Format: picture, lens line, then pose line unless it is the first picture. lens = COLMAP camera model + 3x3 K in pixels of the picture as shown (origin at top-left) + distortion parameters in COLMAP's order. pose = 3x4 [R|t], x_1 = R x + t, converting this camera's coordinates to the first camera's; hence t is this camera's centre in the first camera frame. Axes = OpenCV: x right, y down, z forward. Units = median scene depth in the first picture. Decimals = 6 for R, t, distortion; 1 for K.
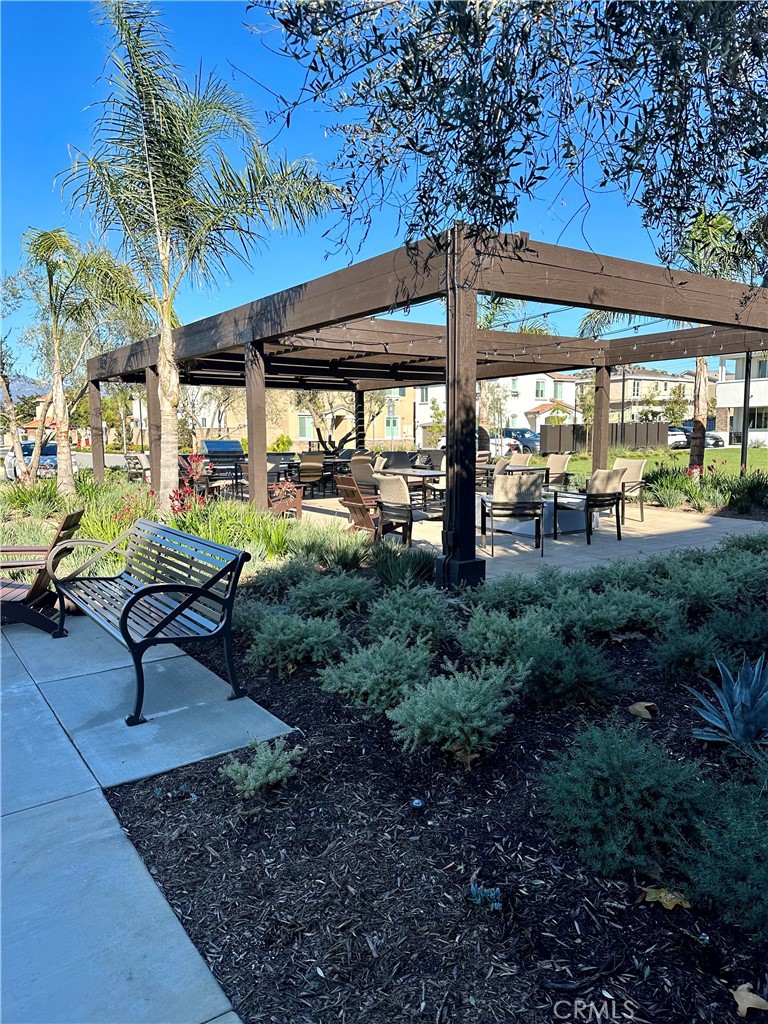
lens RADIAL K [[717.1, 0, 388.8], [0, 717.1, 516.1], [0, 0, 1]] dist [0.002942, -0.004654]
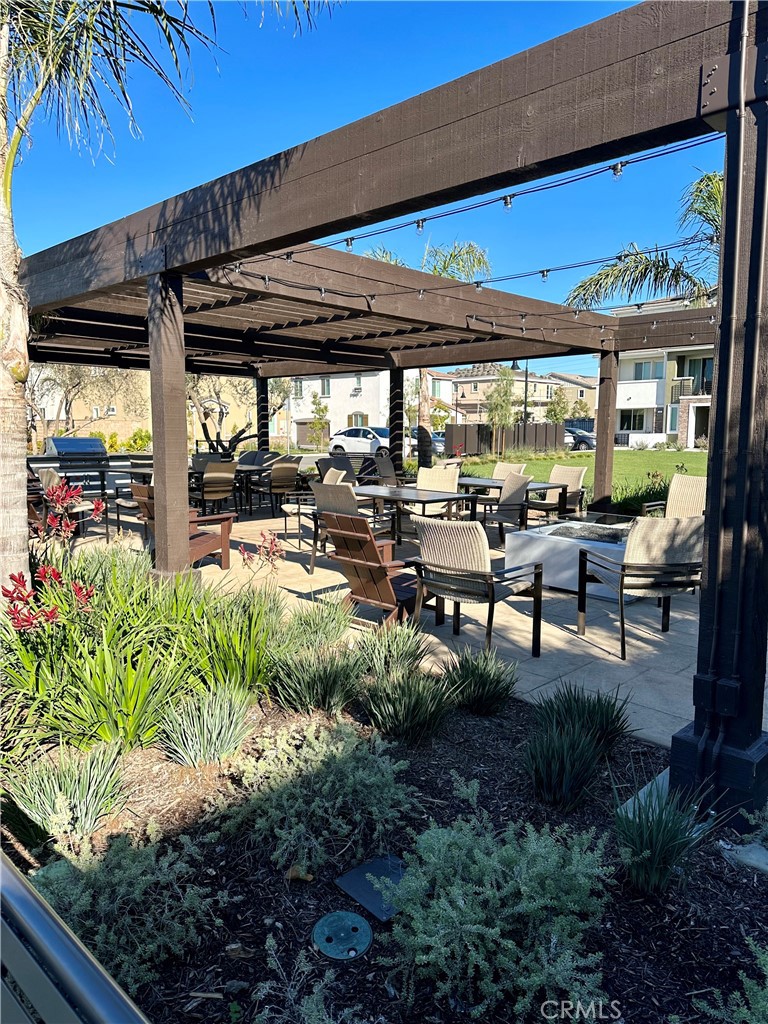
lens RADIAL K [[717.1, 0, 378.6], [0, 717.1, 505.5], [0, 0, 1]] dist [0.002942, -0.004654]
pose [[0.981915, -0.003197, 0.189294, -0.077042], [0.004957, 0.999949, -0.008822, -0.031064], [-0.189256, 0.009601, 0.981881, 0.241446]]
